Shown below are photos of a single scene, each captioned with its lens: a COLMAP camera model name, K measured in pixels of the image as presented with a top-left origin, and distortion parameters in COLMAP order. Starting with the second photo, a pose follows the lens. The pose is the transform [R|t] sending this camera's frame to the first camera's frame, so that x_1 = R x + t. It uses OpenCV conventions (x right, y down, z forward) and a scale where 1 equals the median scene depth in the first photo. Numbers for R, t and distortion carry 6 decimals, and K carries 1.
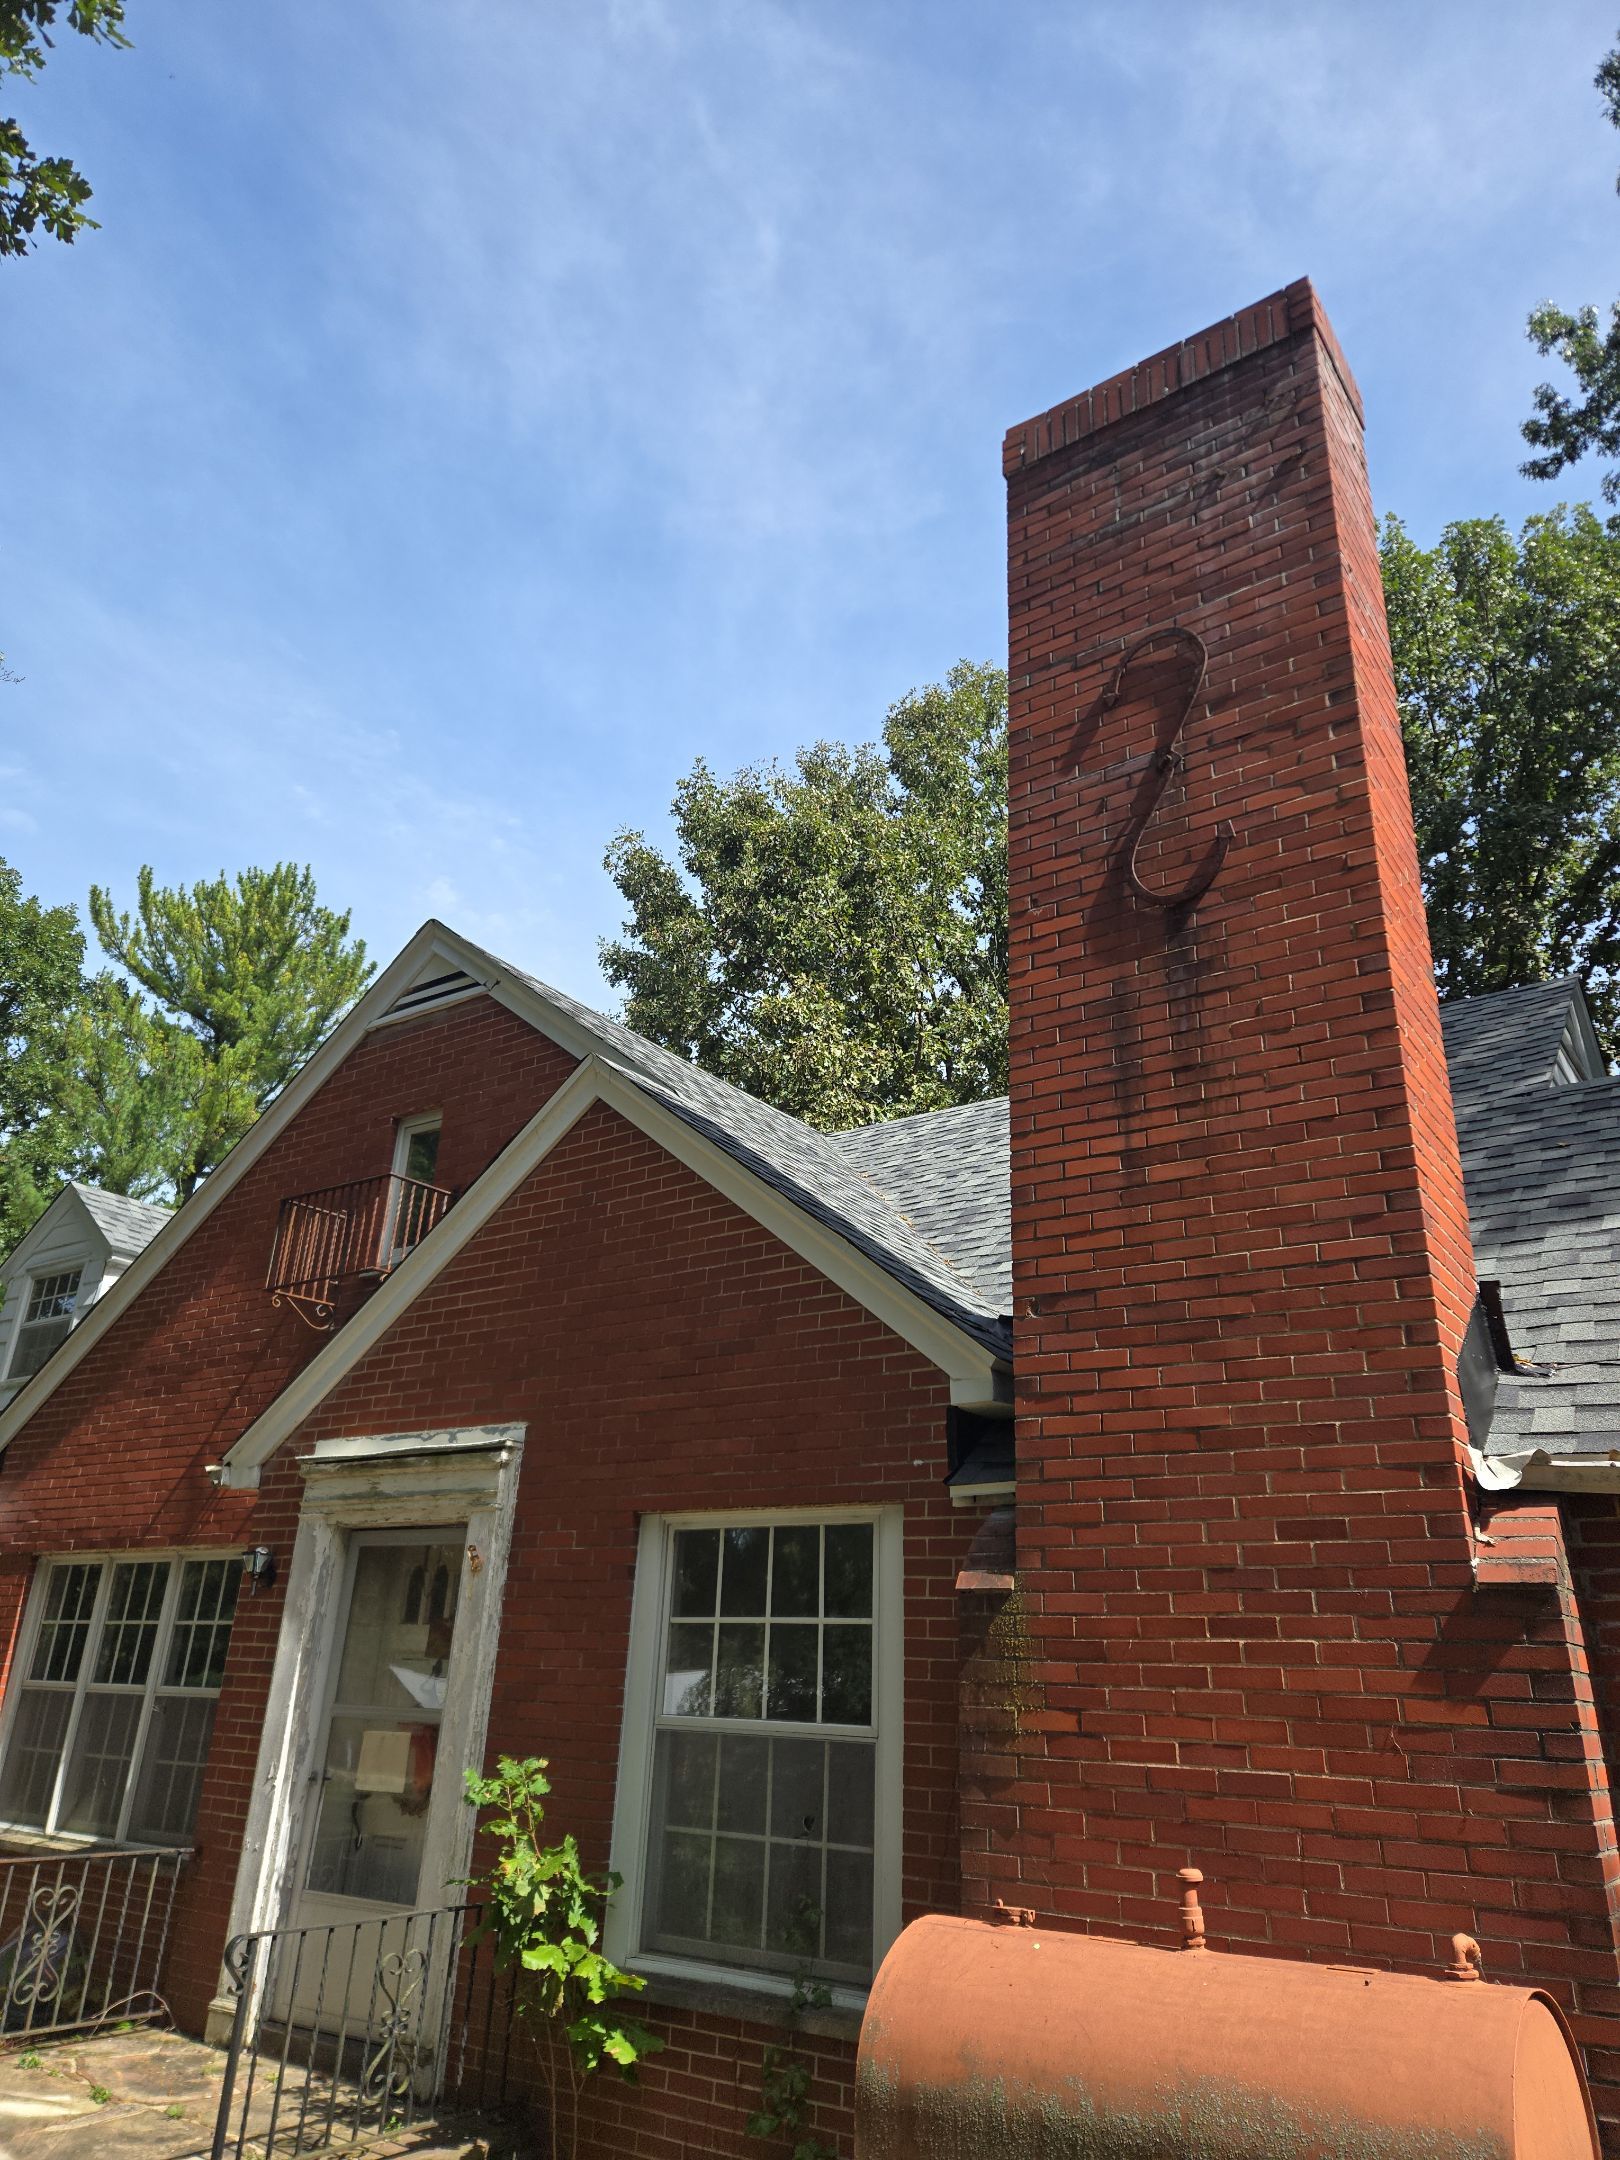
lens RADIAL K [[1523.1, 0, 812.8], [0, 1523.1, 1055.6], [0, 0, 1]] dist [0.087714, -0.084548]
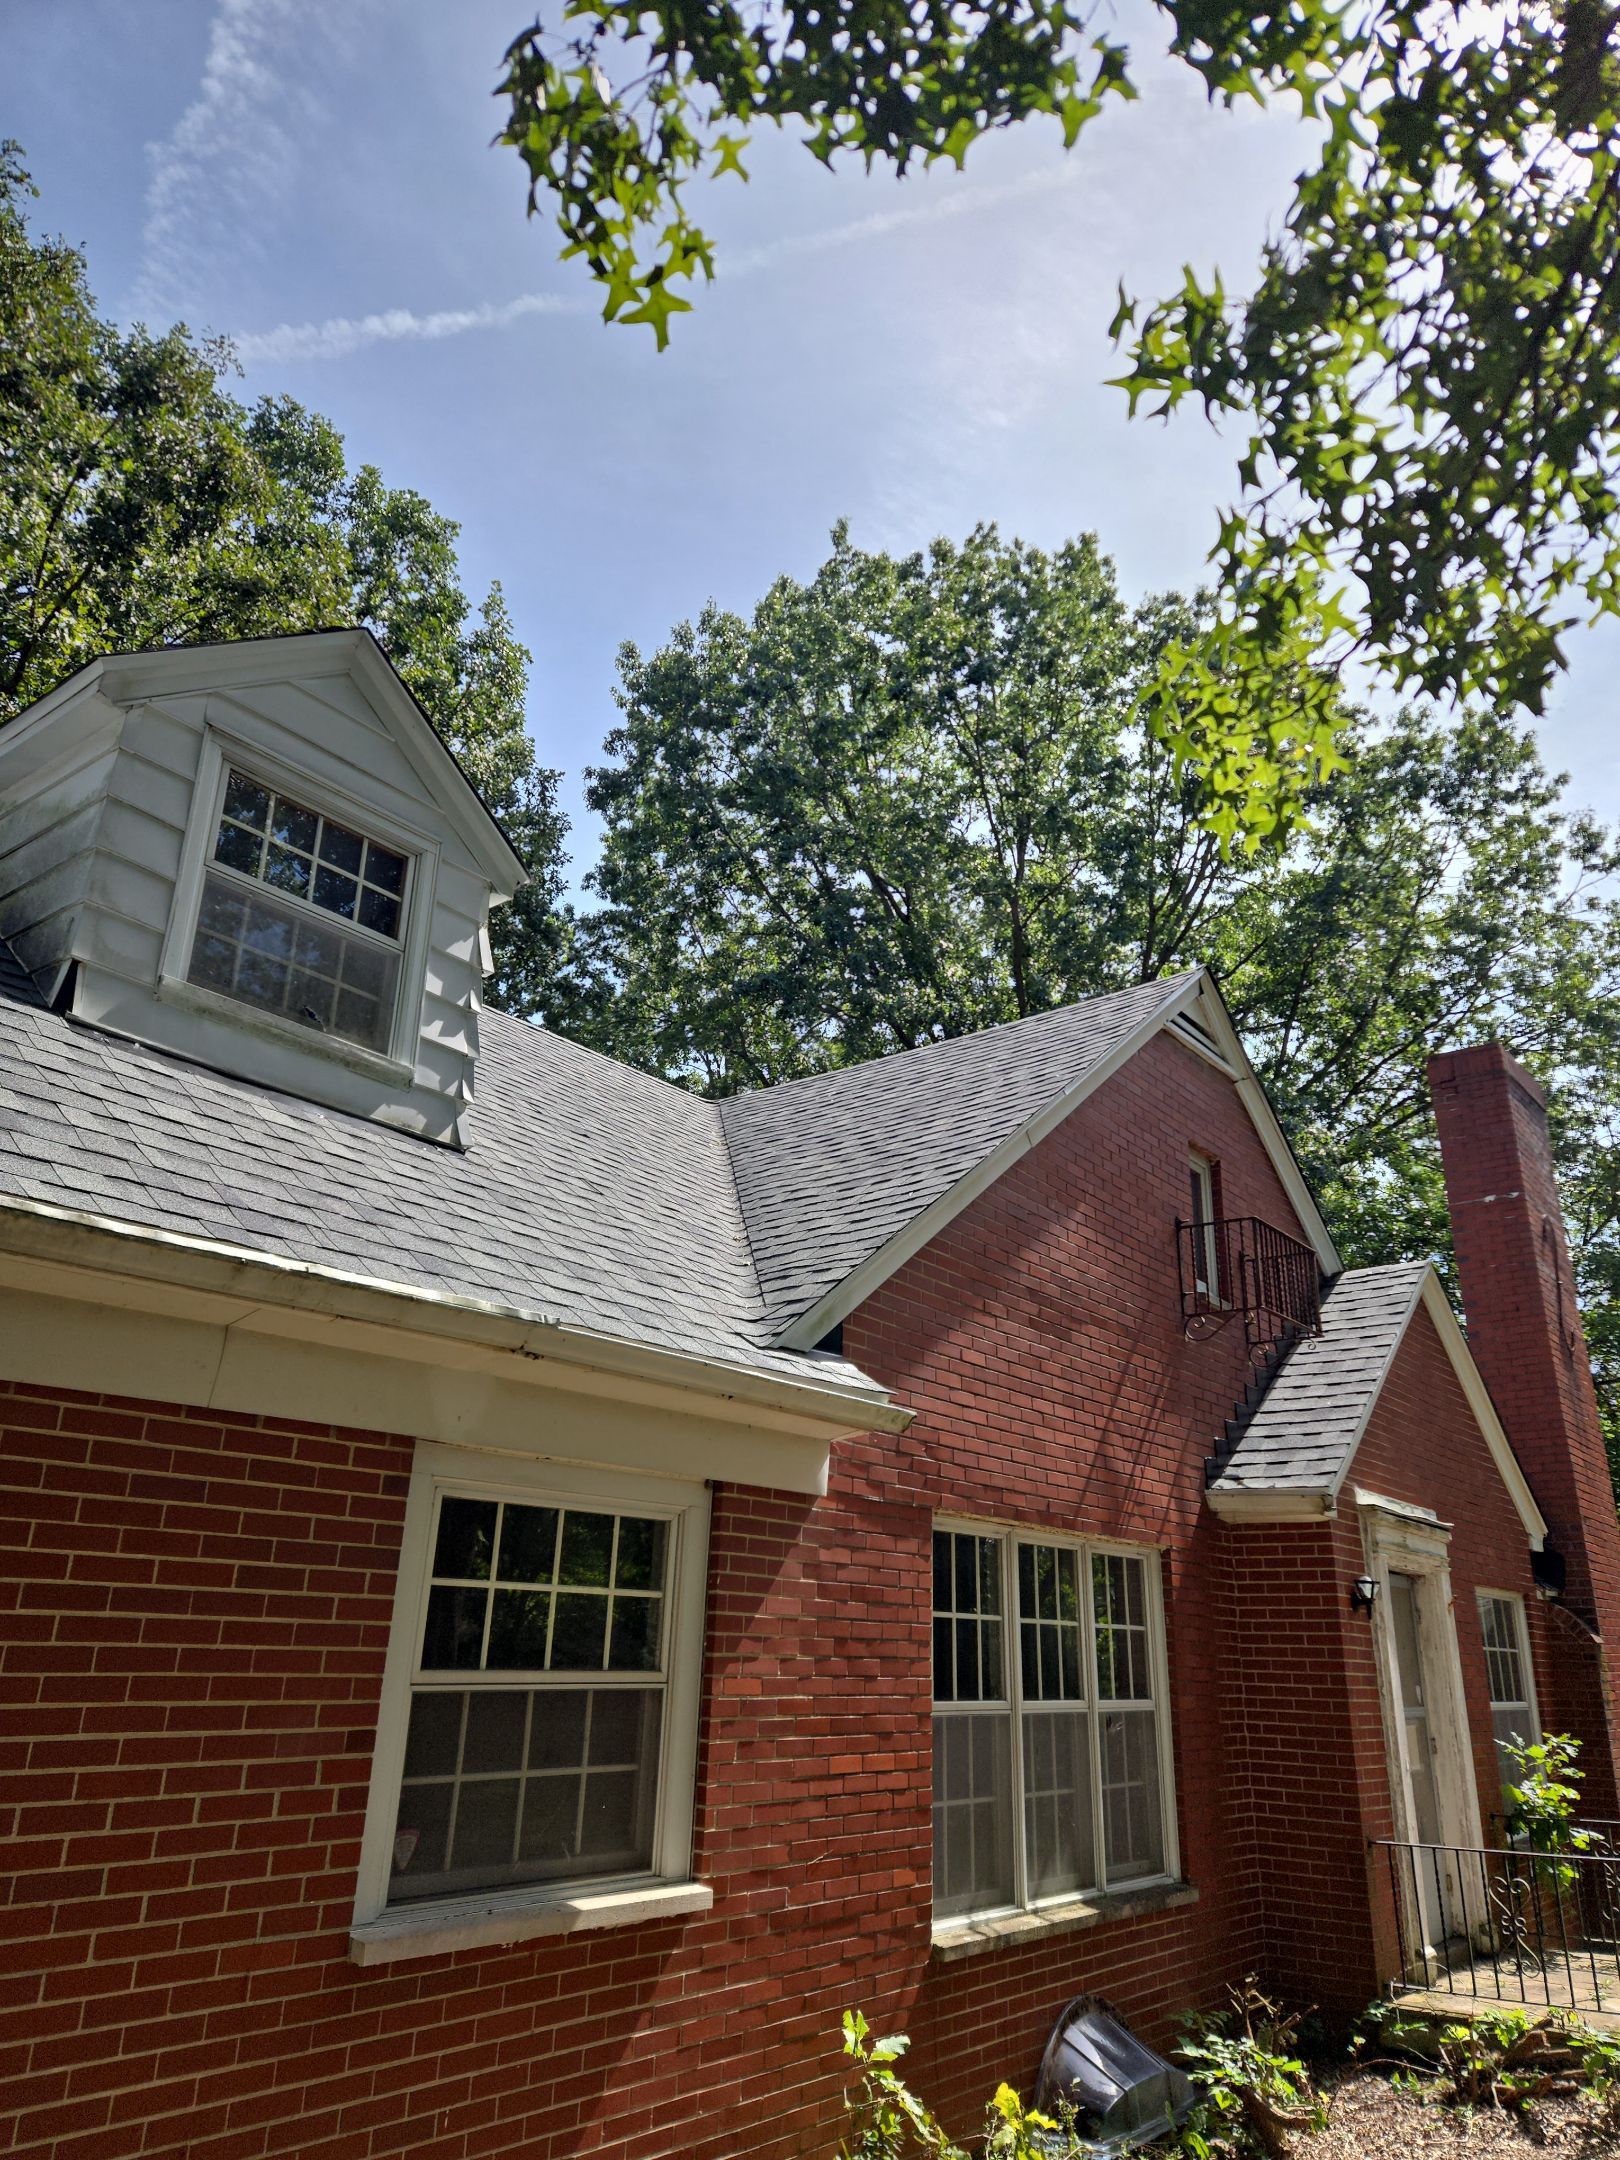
lens RADIAL K [[1515.6, 0, 810.0], [0, 1515.6, 1080.0], [0, 0, 1]] dist [-0.004293, -0.001199]
pose [[0.024594, 0.323974, 0.945746, -2.007992], [-0.401416, 0.869617, -0.287457, 0.635835], [-0.915565, -0.372568, 0.151436, 1.764380]]
